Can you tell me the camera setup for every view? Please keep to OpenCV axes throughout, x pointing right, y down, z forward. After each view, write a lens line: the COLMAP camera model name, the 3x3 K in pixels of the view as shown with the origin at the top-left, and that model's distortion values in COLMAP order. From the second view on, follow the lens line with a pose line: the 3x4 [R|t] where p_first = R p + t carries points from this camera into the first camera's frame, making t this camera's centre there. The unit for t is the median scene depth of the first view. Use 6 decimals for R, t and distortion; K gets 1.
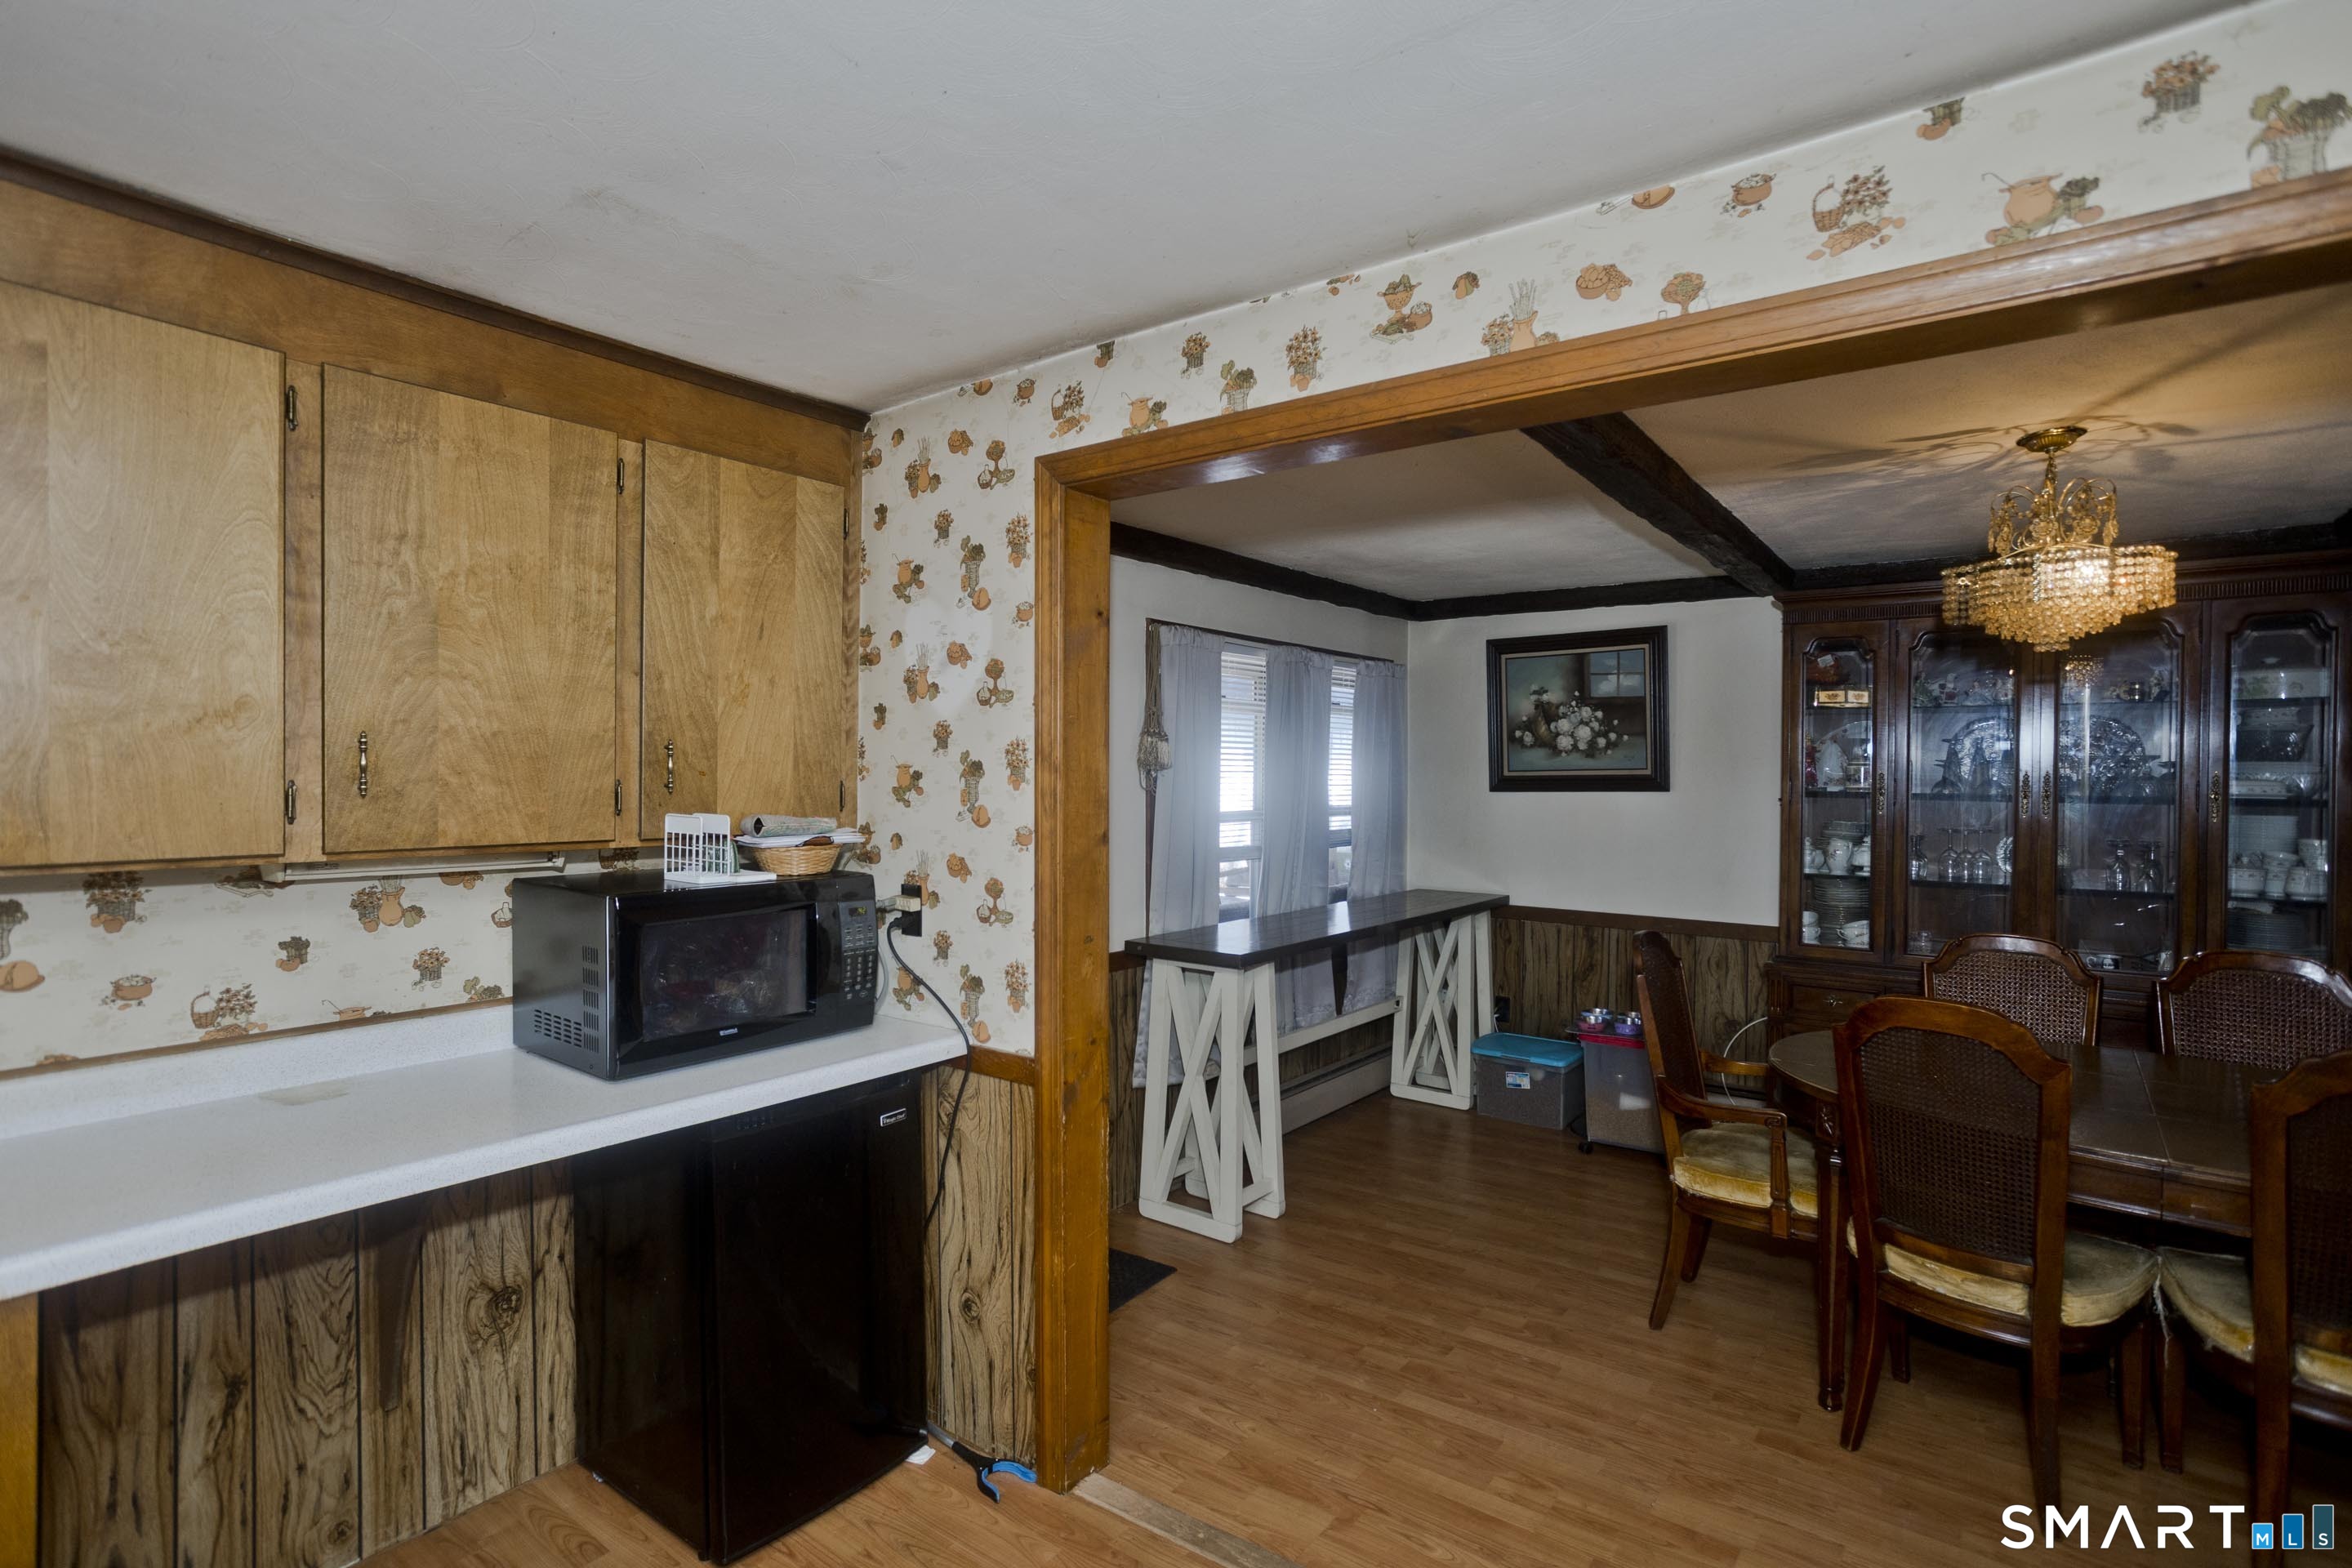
lens RADIAL K [[1151.0, 0, 1176.0], [0, 1151.0, 784.0], [0, 0, 1]] dist [-0.057295, 0.032769]
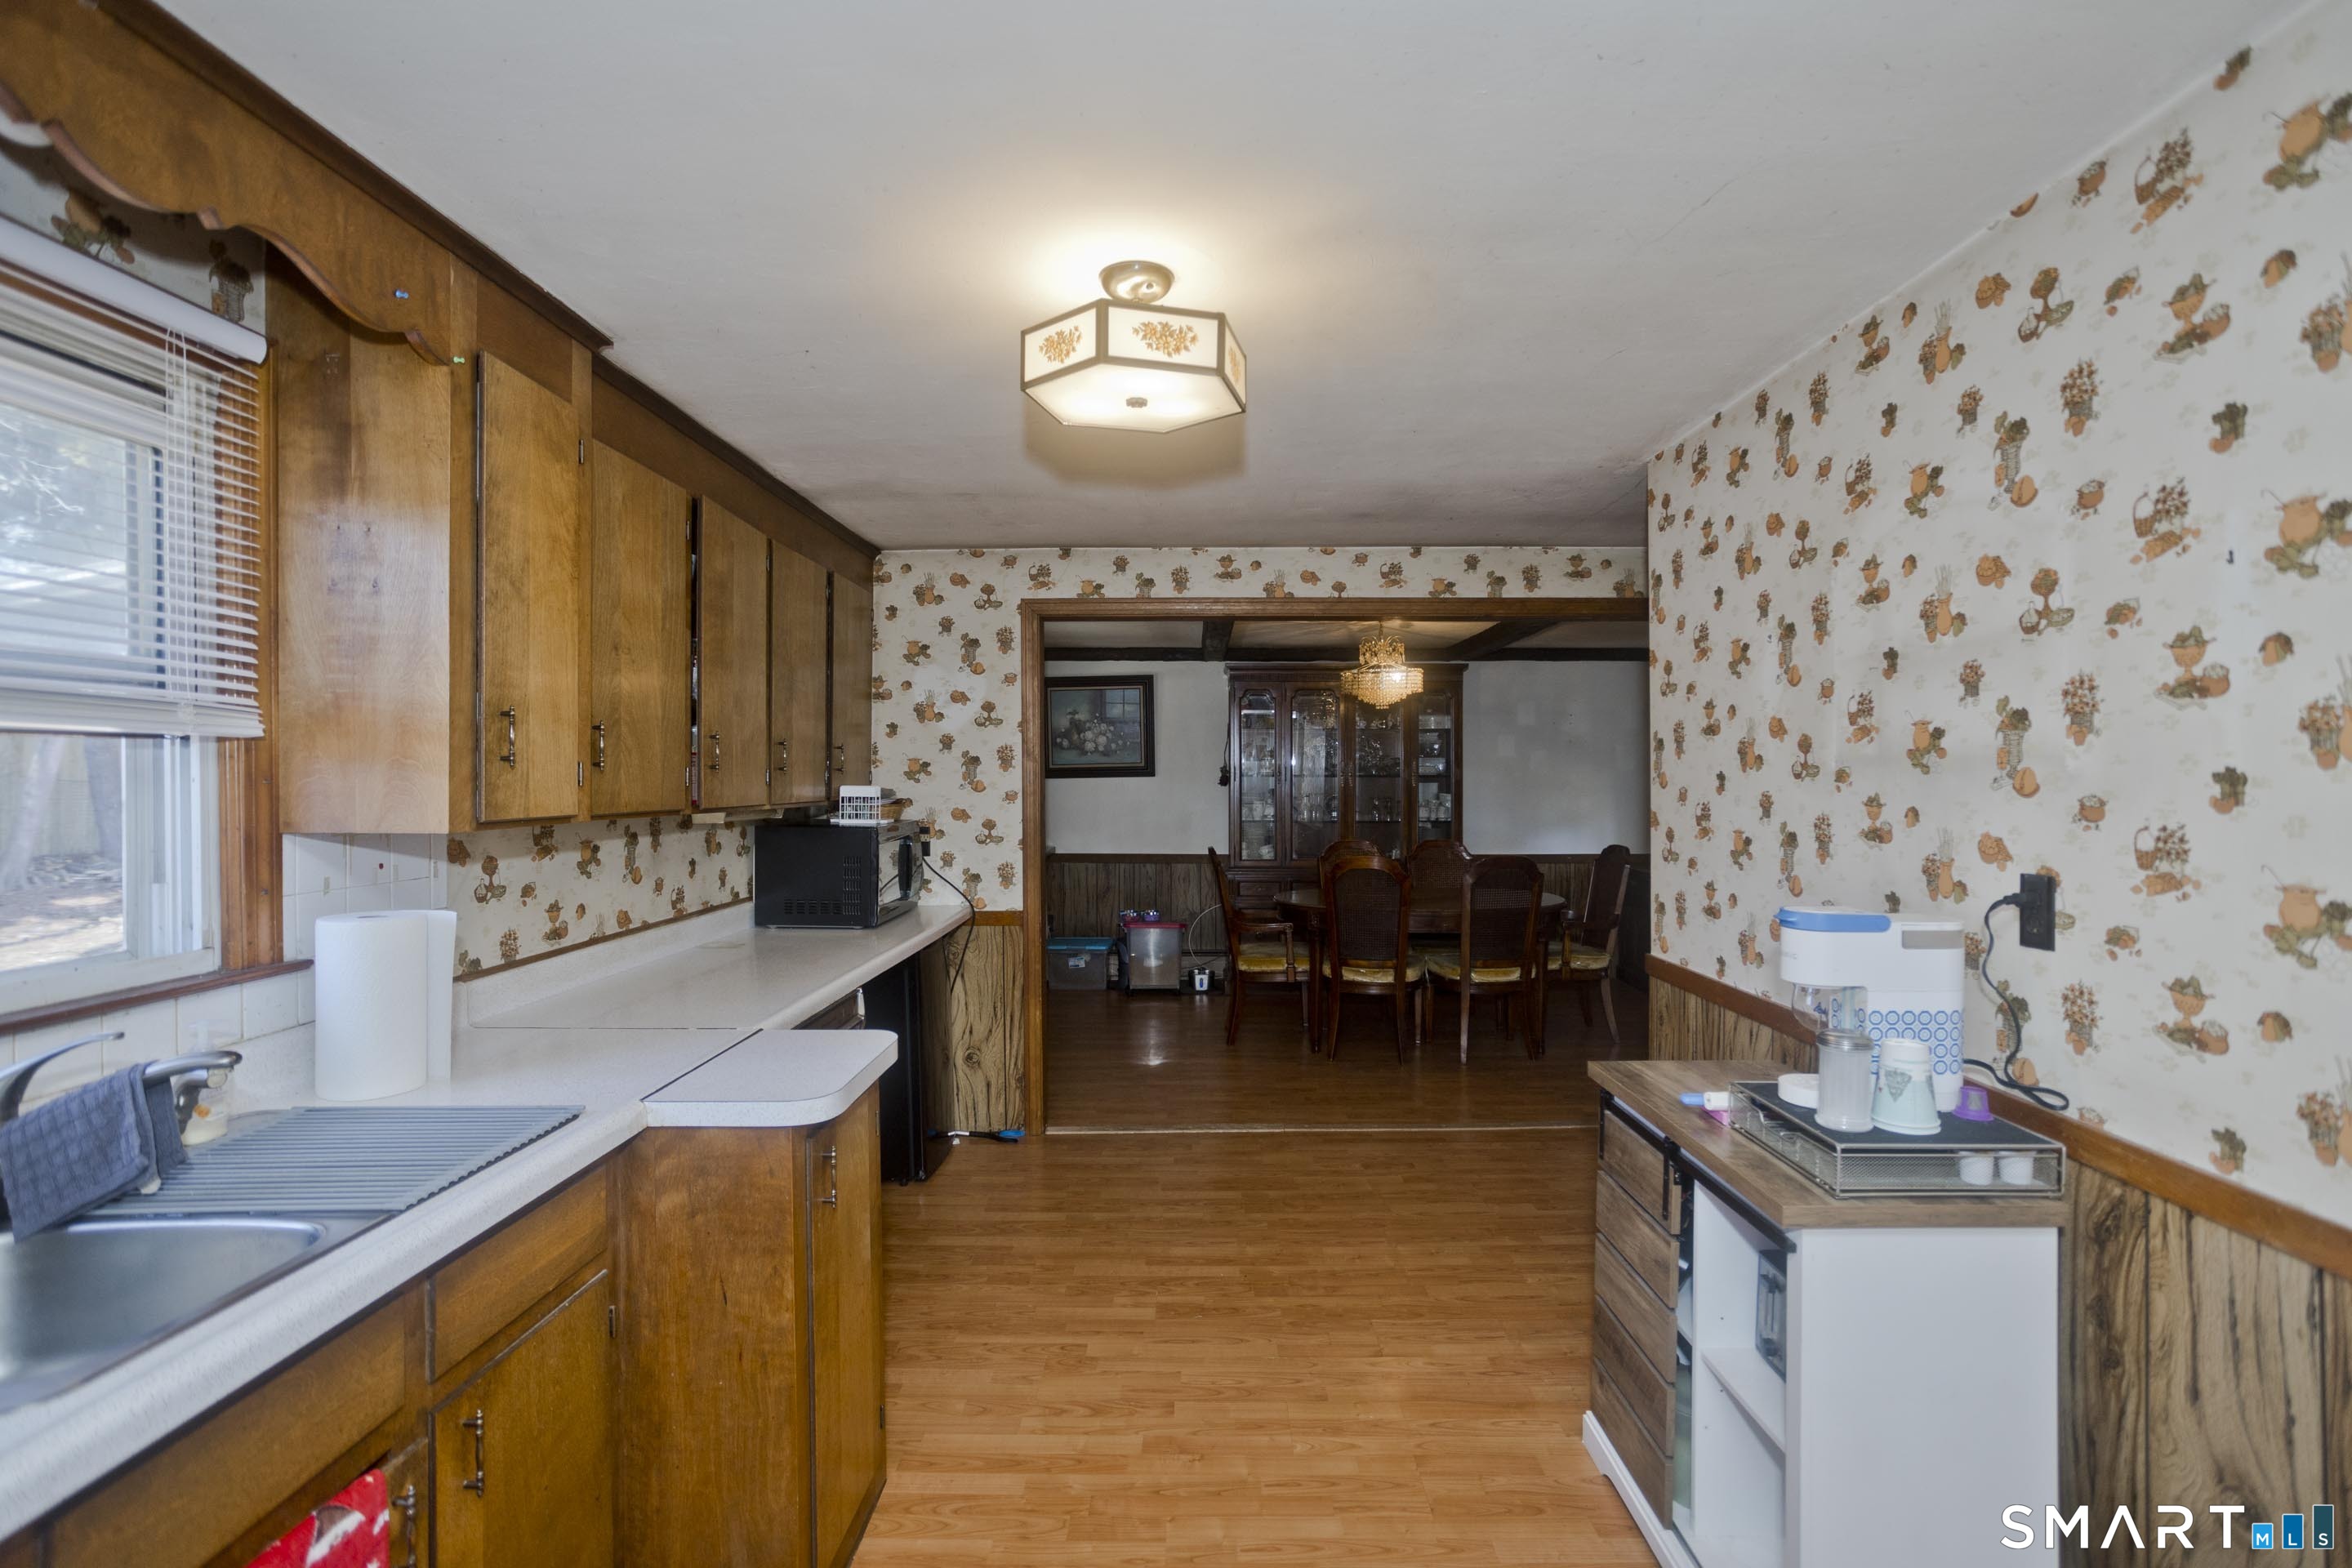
lens RADIAL K [[1158.1, 0, 1176.0], [0, 1158.1, 784.0], [0, 0, 1]] dist [-0.047196, 0.039424]
pose [[0.805360, -0.013249, 0.592638, -0.897309], [0.013581, 0.999900, 0.003898, 0.019089], [-0.592630, 0.004910, 0.805460, -0.605351]]
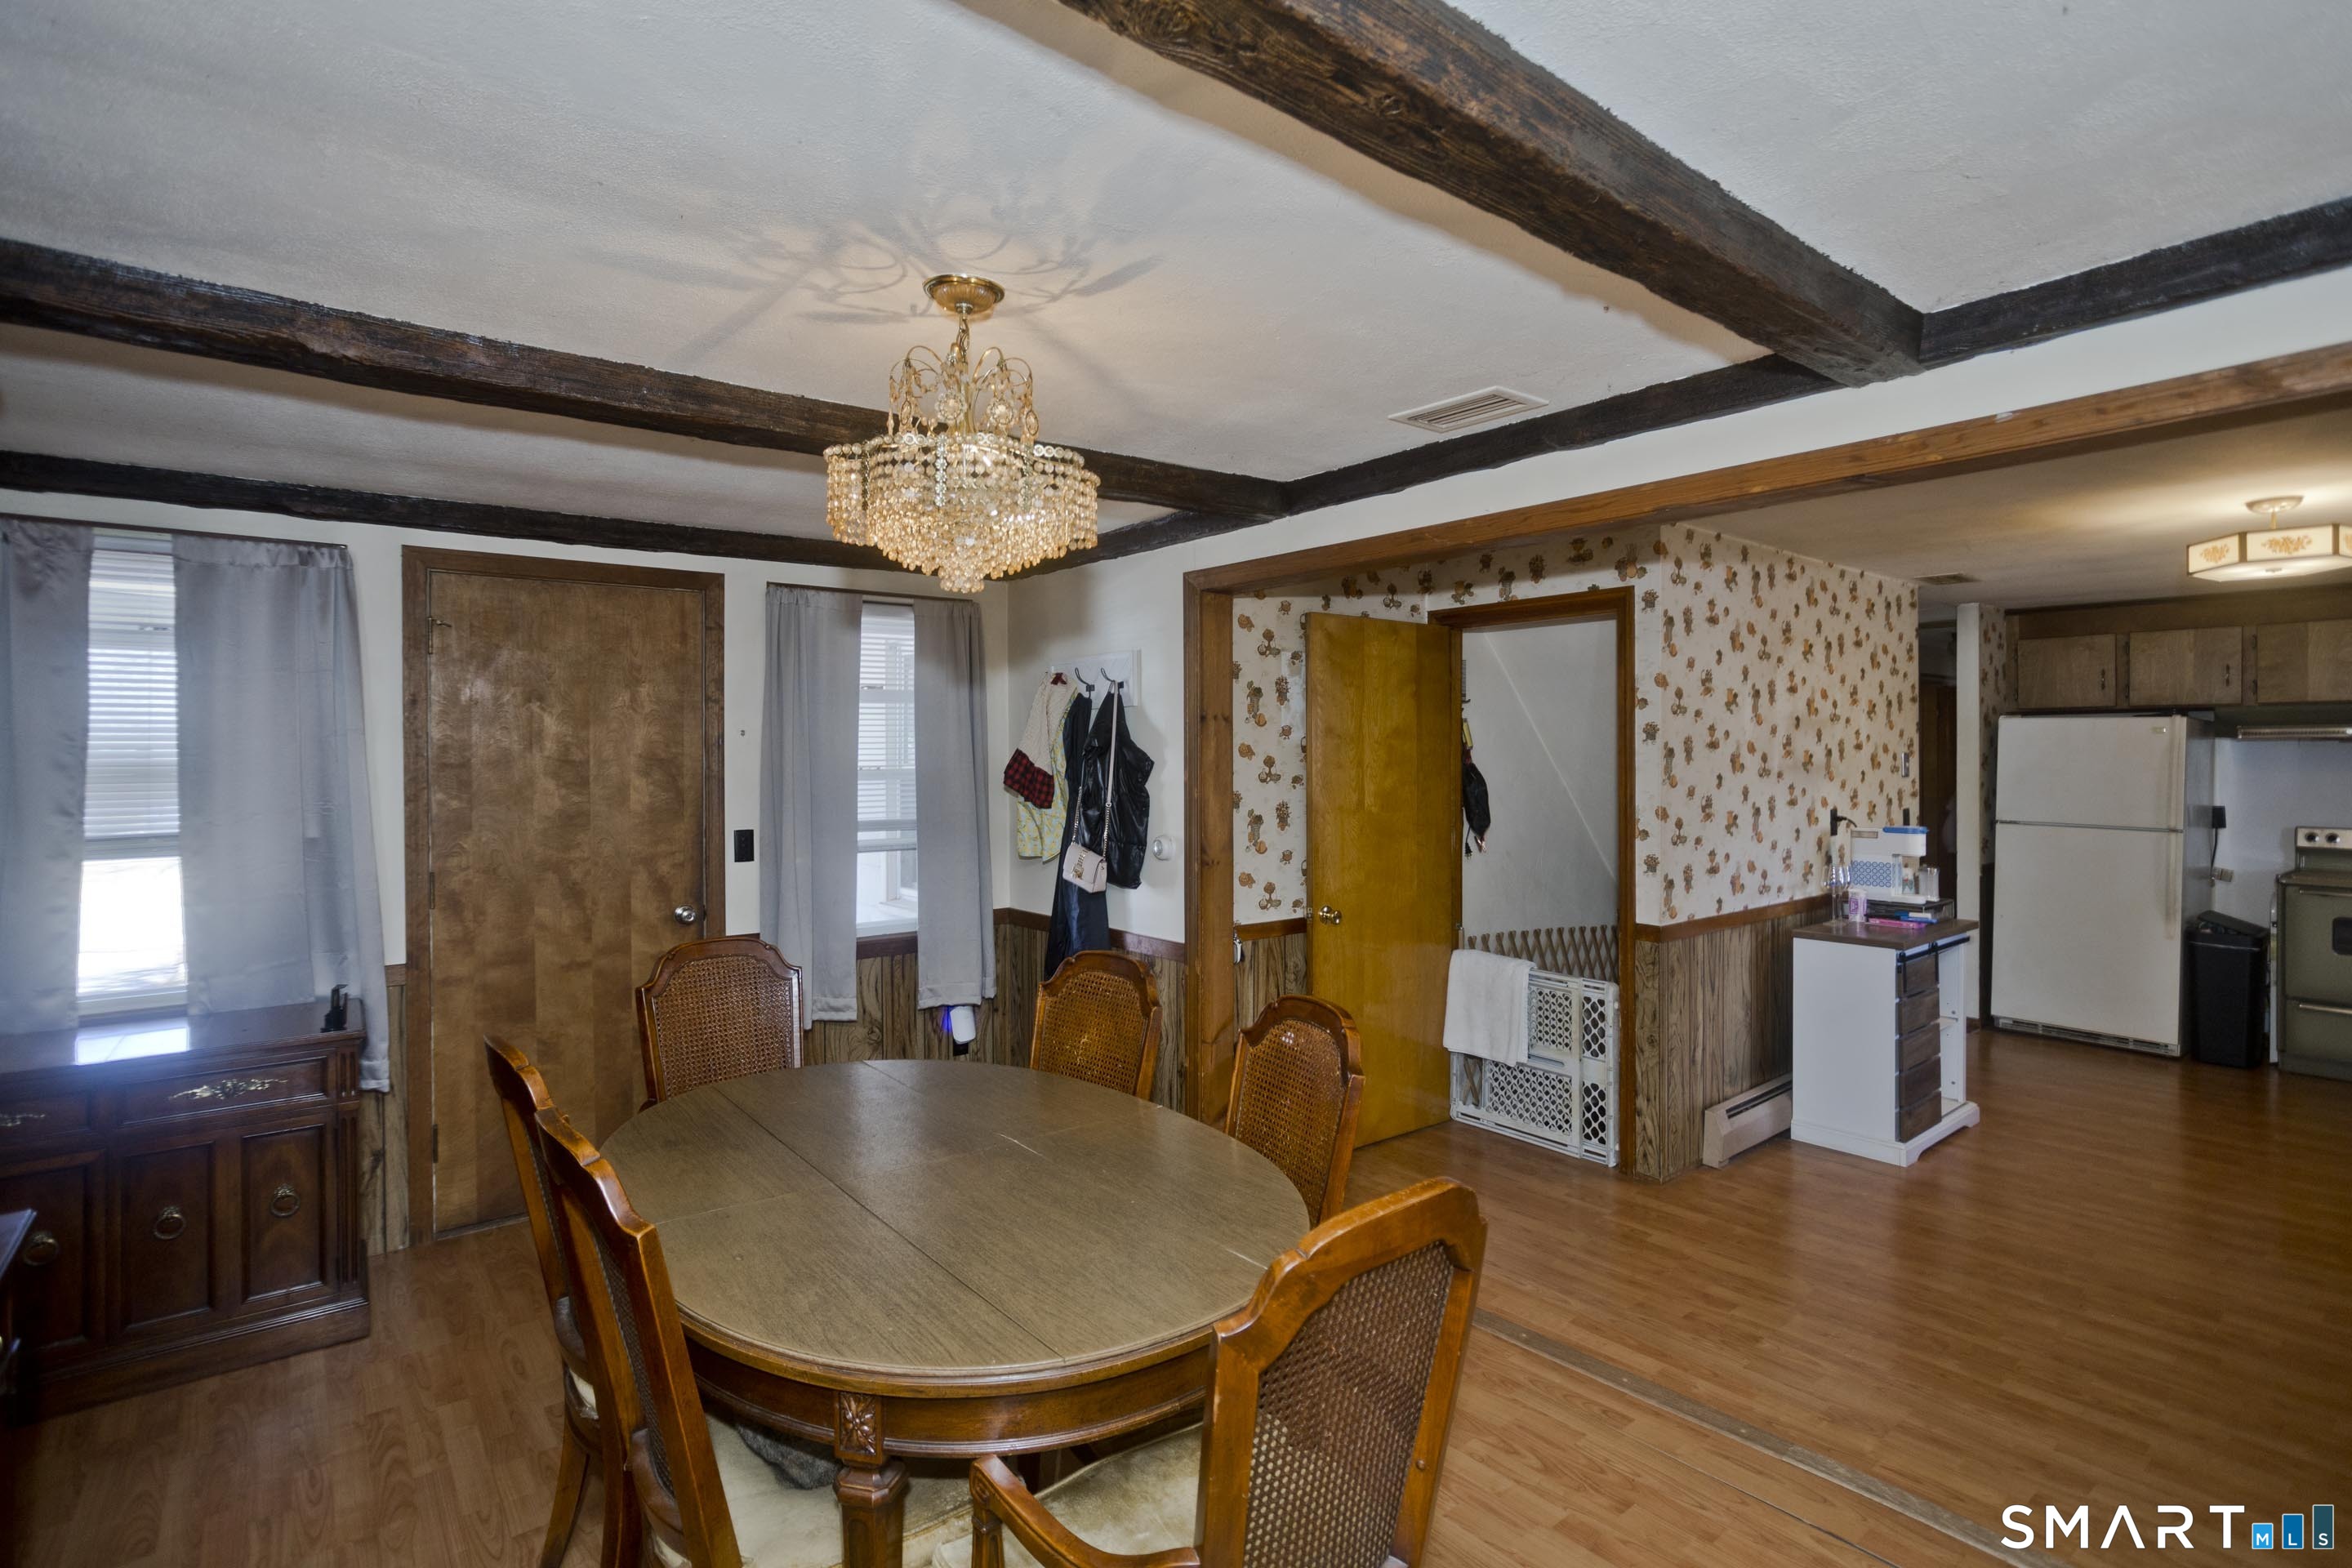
lens RADIAL K [[1116.7, 0, 1177.3], [0, 1116.7, 761.6], [0, 0, 1]] dist [-0.054523, 0.028103]
pose [[-0.968205, -0.002285, 0.250148, 0.438397], [0.000709, 0.999929, 0.011879, -0.015749], [-0.250158, 0.011679, -0.968135, 1.542238]]
